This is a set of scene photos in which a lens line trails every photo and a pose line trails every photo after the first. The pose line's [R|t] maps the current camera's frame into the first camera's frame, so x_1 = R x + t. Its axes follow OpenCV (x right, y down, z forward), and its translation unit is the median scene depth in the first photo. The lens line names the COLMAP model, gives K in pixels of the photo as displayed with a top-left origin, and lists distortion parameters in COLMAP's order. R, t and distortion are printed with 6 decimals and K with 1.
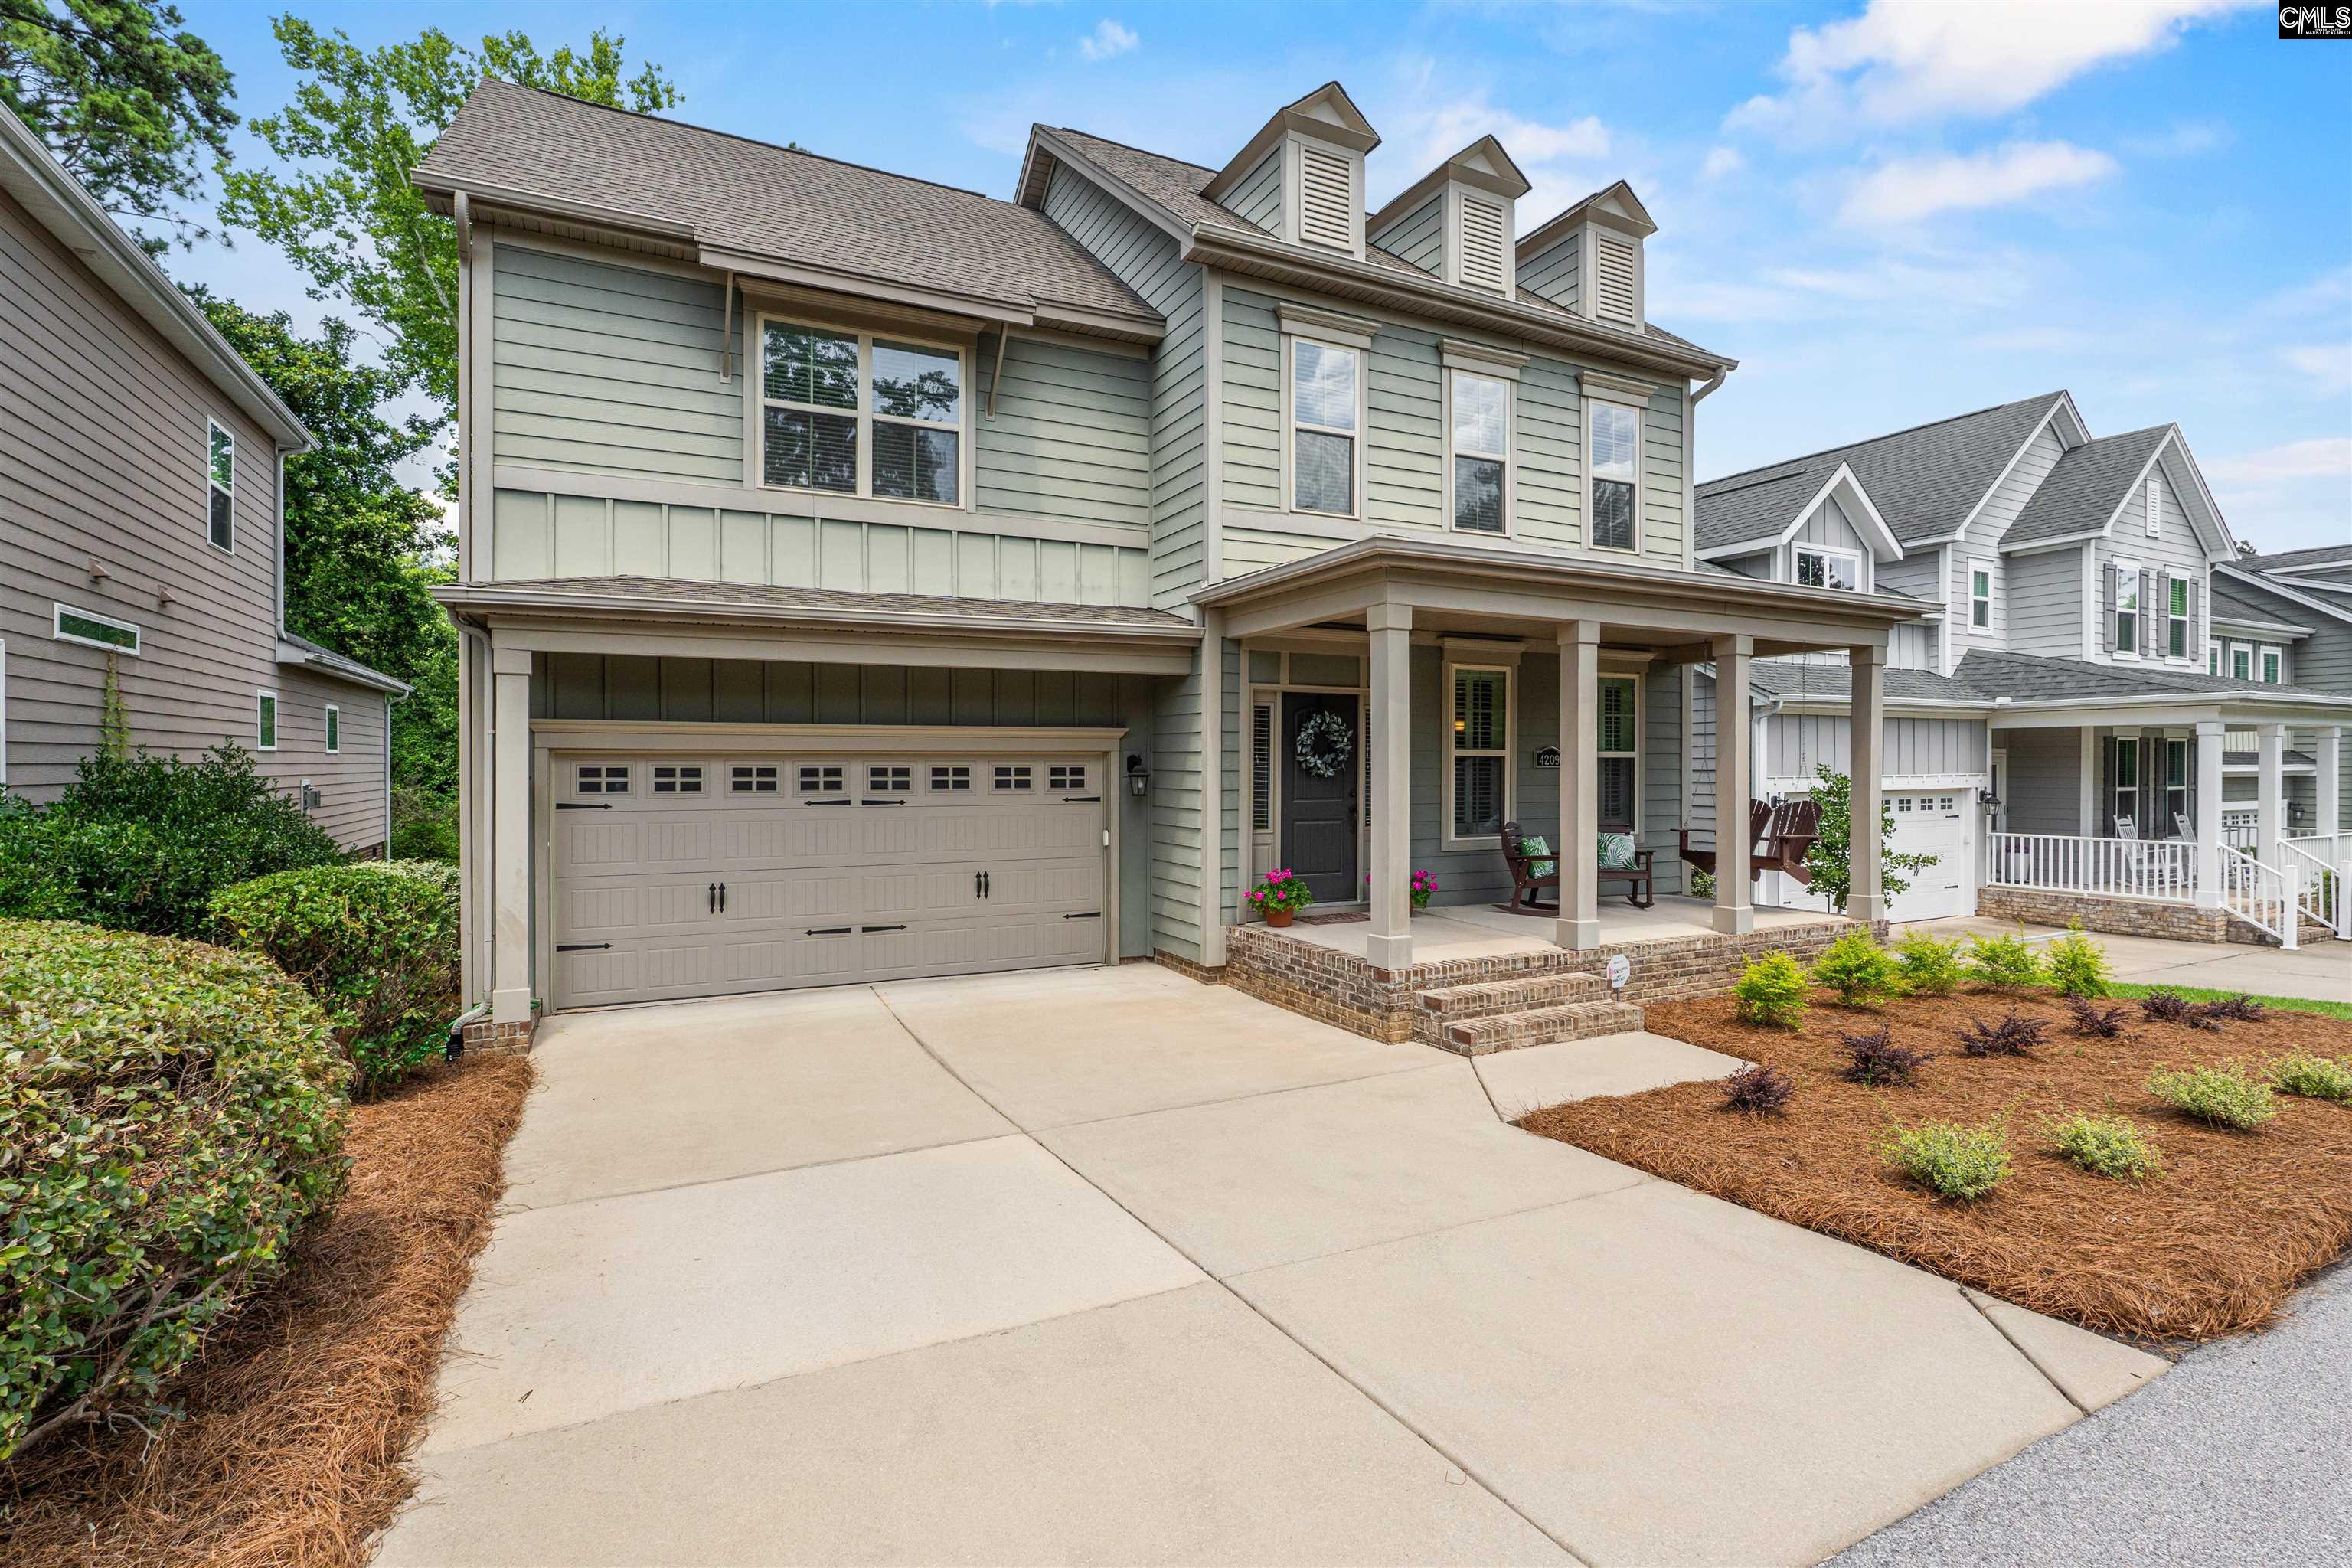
lens RADIAL K [[1082.9, 0, 1175.2], [0, 1082.9, 776.8], [0, 0, 1]] dist [-0.002321, -0.001159]
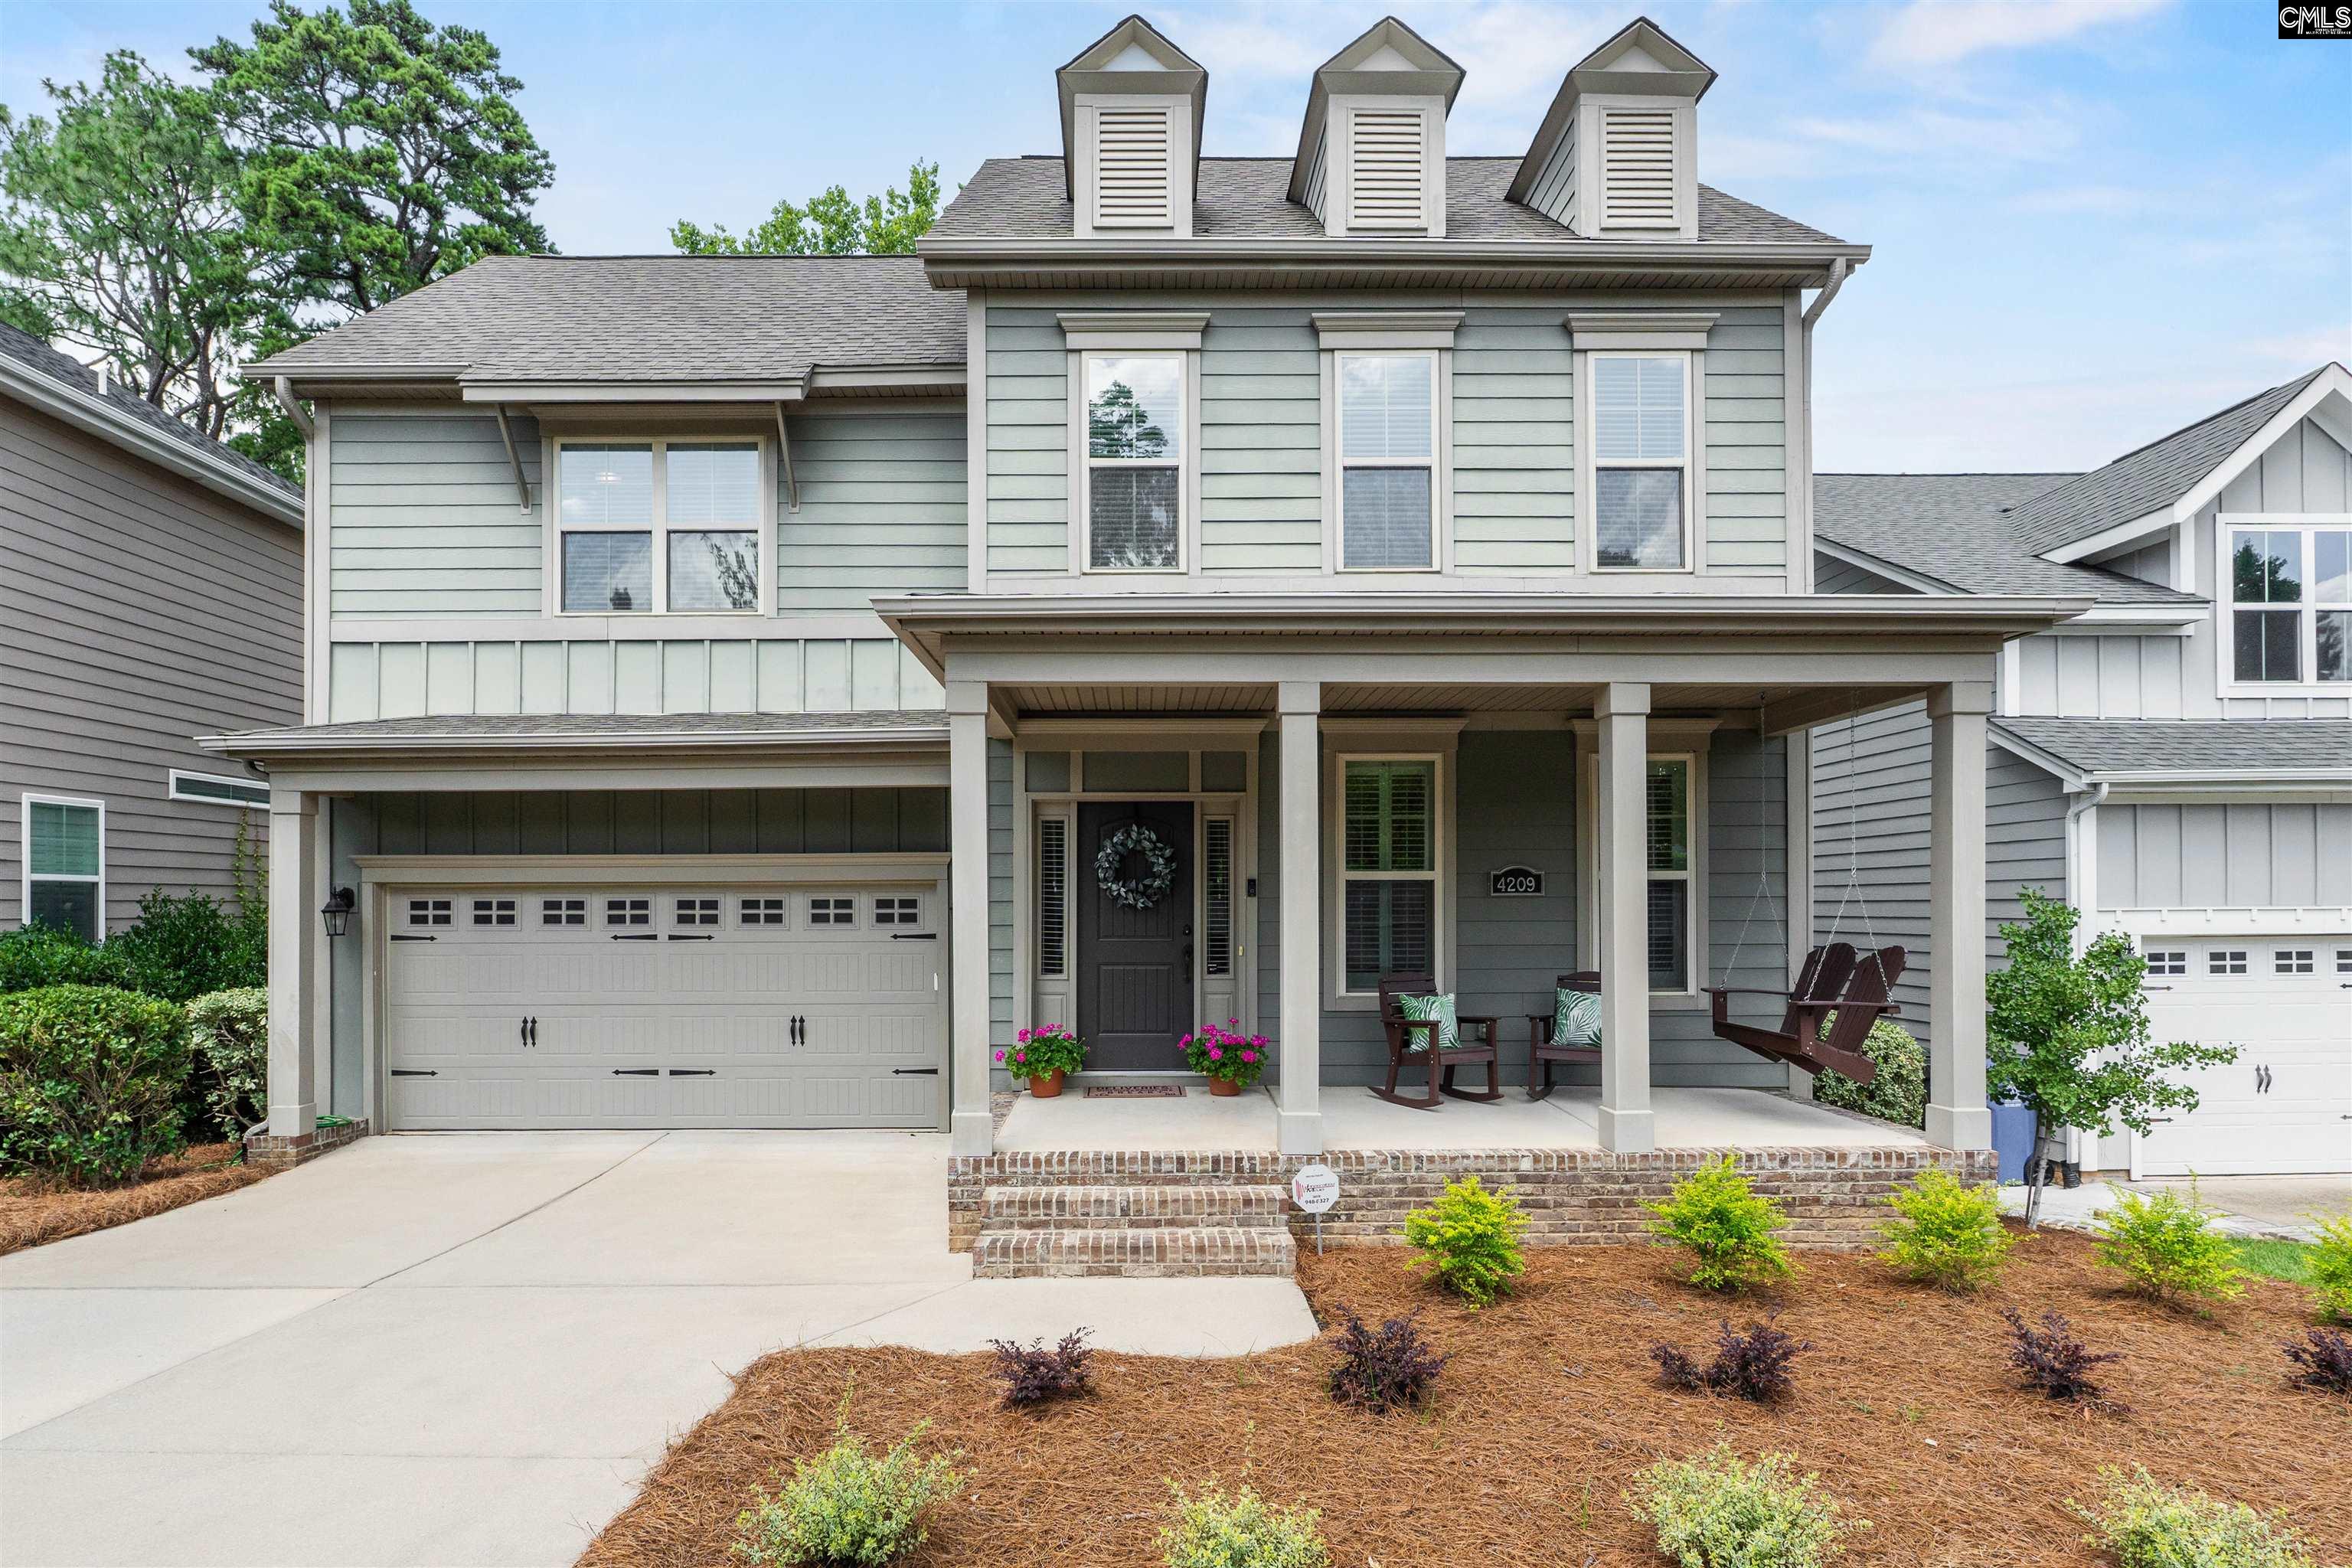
lens RADIAL K [[1258.6, 0, 1164.6], [0, 1258.6, 912.6], [0, 0, 1]] dist [-0.004599, 0.001751]
pose [[0.898853, -0.001319, -0.438248, 0.560625], [0.000109, 0.999996, -0.002787, 0.005420], [0.438250, 0.002457, 0.898850, 0.198895]]
